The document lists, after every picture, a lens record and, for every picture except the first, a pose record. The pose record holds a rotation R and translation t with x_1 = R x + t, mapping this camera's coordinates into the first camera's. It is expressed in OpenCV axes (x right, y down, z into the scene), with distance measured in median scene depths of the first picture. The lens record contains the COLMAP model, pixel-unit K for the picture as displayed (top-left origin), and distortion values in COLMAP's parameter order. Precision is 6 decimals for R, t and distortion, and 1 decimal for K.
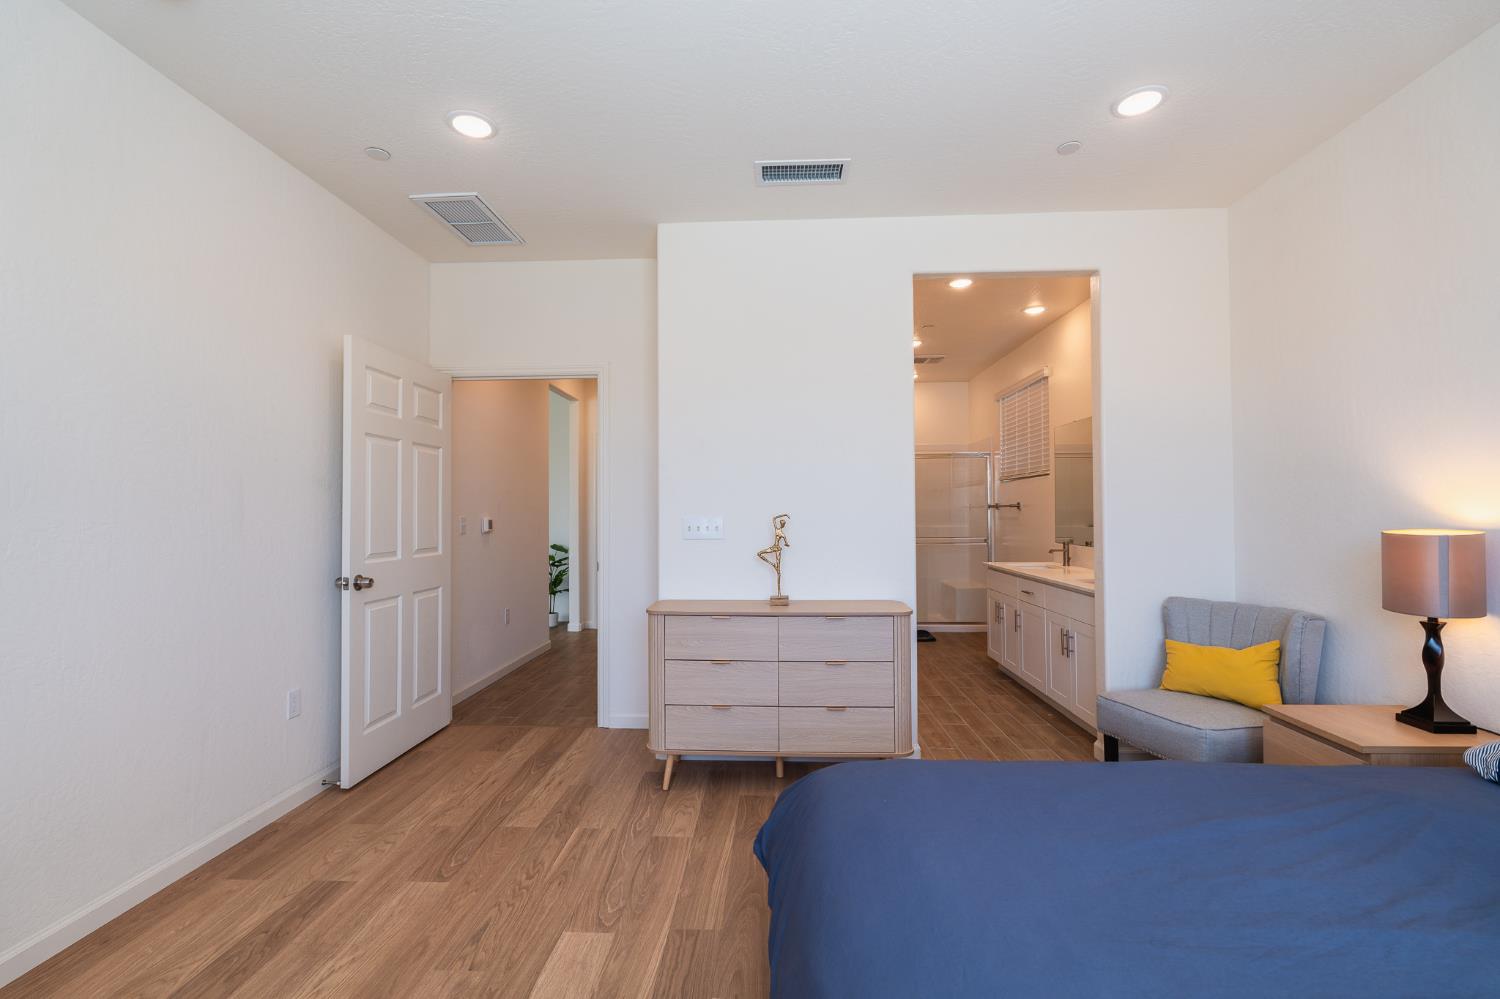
lens RADIAL K [[673.7, 0, 748.2], [0, 673.7, 500.6], [0, 0, 1]] dist [0.001844, 0.000136]
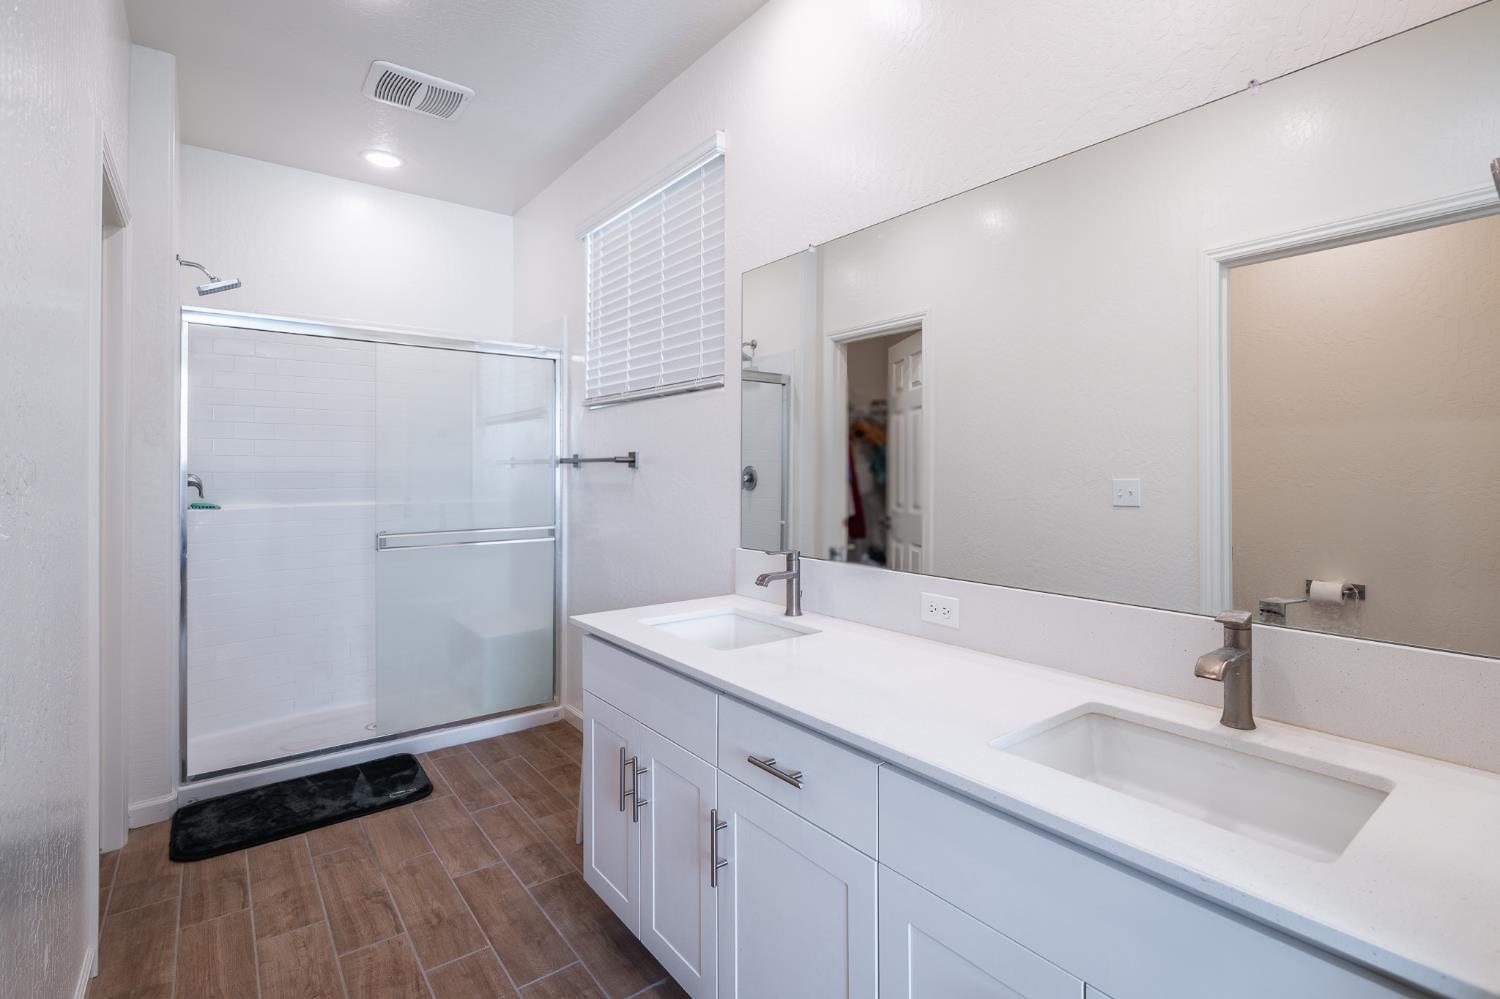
lens RADIAL K [[673.7, 0, 777.6], [0, 673.7, 460.4], [0, 0, 1]] dist [0.001844, 0.000136]
pose [[0.746668, 0.010793, 0.665109, 0.169590], [-0.013534, 0.999908, -0.001032, 0.007153], [-0.665059, -0.008231, 0.746745, 0.589677]]
